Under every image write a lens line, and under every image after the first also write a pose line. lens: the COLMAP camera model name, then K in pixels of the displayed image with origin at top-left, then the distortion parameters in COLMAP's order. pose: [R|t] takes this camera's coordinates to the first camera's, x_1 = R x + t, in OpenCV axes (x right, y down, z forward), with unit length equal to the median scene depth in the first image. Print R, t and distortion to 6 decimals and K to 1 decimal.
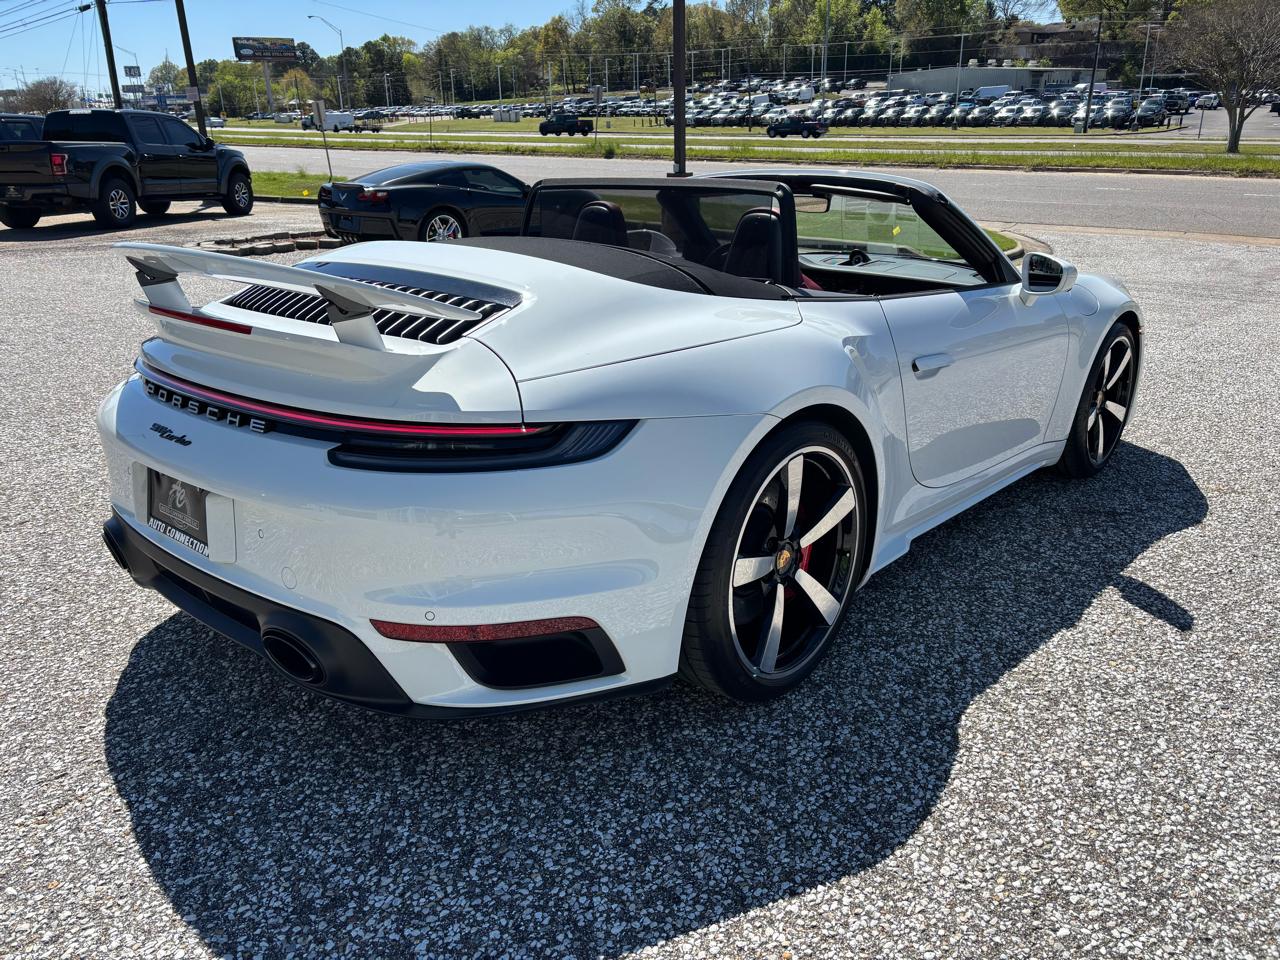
lens RADIAL K [[965.3, 0, 648.1], [0, 965.3, 485.7], [0, 0, 1]] dist [0.054283, -0.065585]
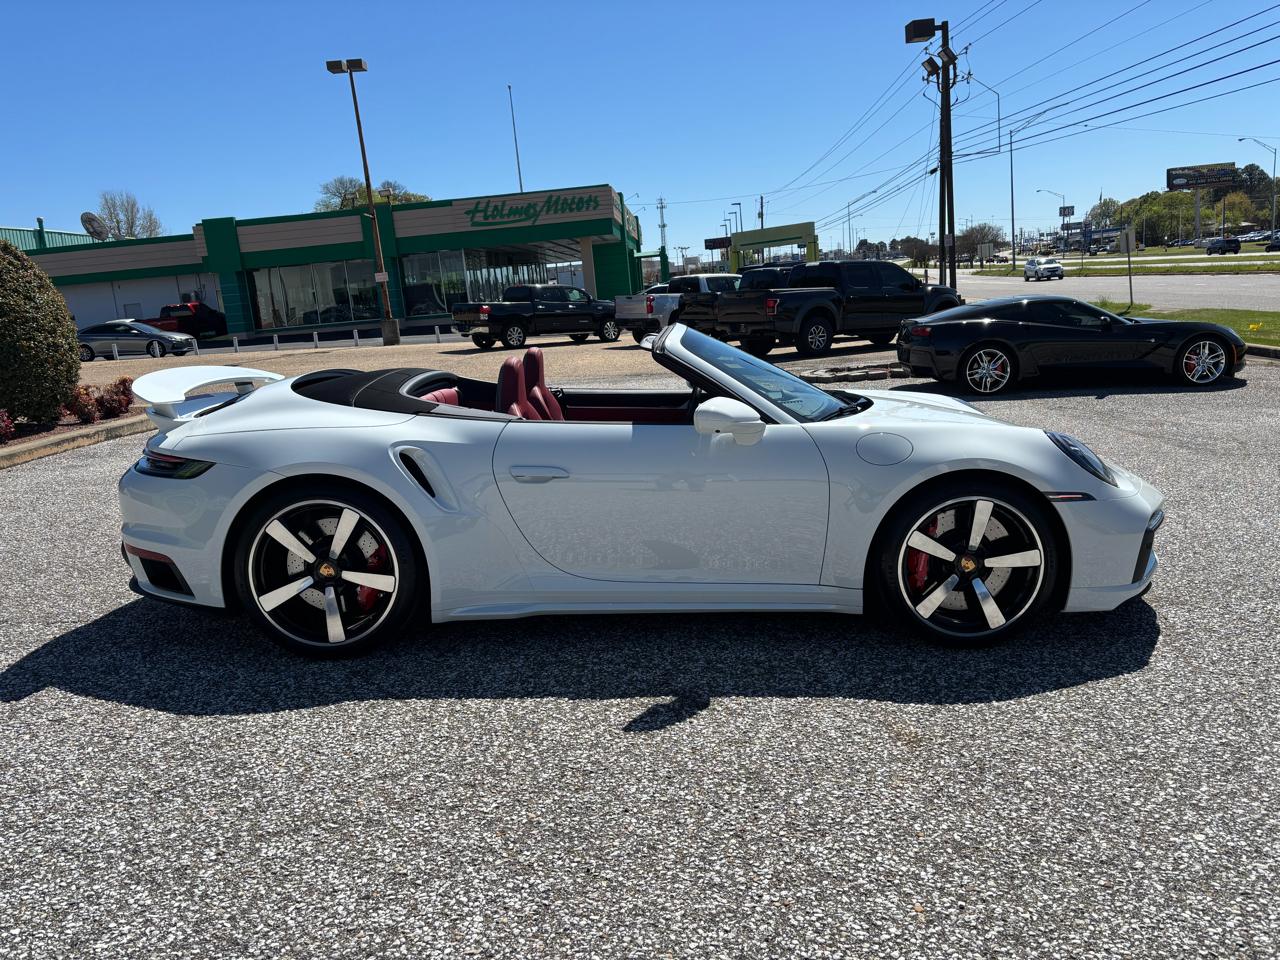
lens RADIAL K [[965.3, 0, 643.0], [0, 965.3, 483.5], [0, 0, 1]] dist [0.054283, -0.065585]
pose [[0.647702, 0.116070, -0.753001, 0.122787], [-0.209485, 0.977366, -0.029537, -0.014814], [0.732529, 0.176873, 0.657357, 0.040527]]
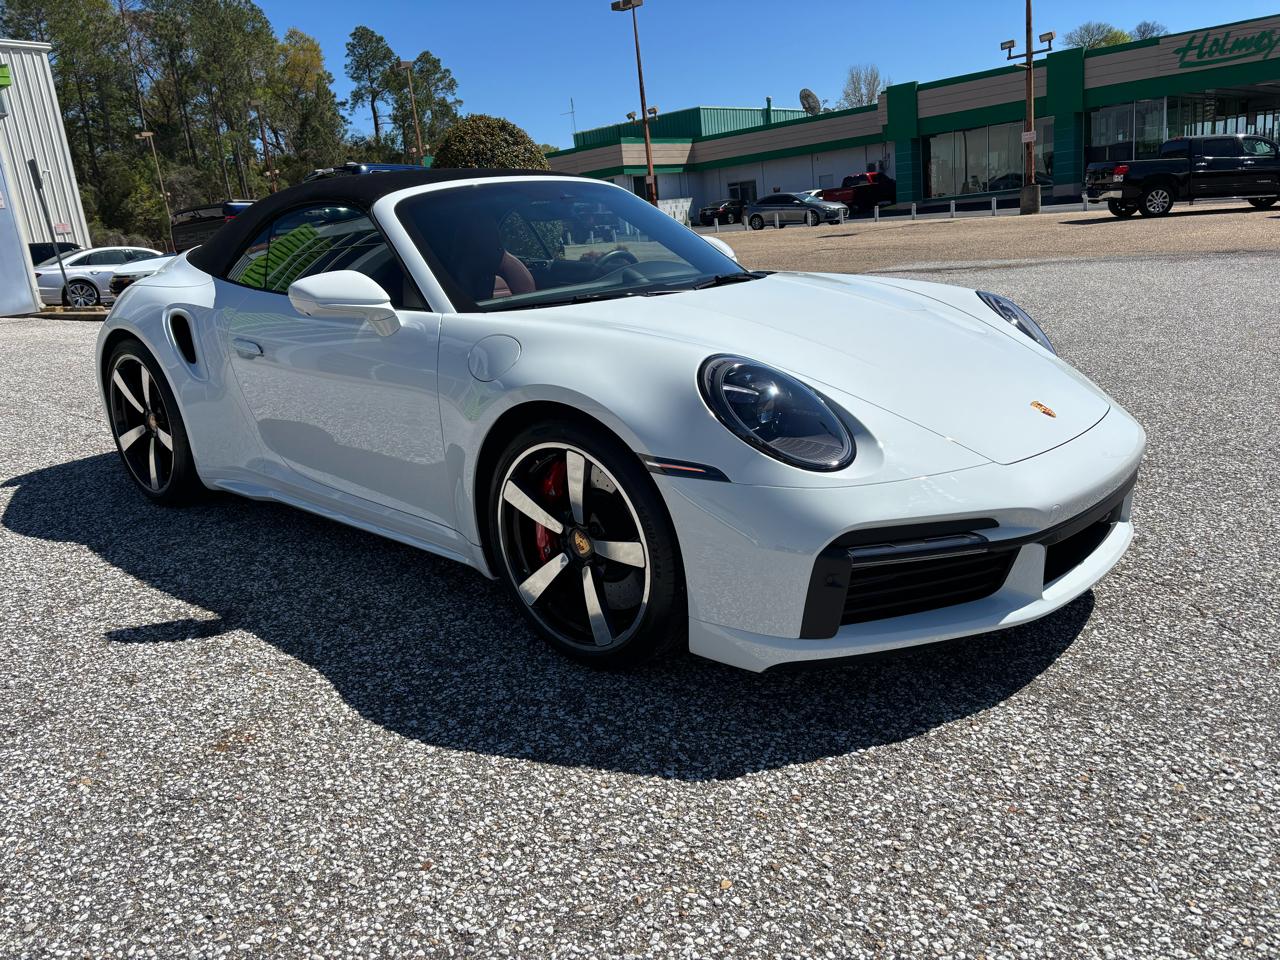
lens RADIAL K [[965.3, 0, 649.1], [0, 965.3, 484.0], [0, 0, 1]] dist [0.054283, -0.065585]
pose [[0.005371, 0.276337, -0.961046, 0.134246], [-0.270849, 0.925538, 0.264614, -0.042365], [0.962607, 0.258877, 0.079816, 0.141384]]
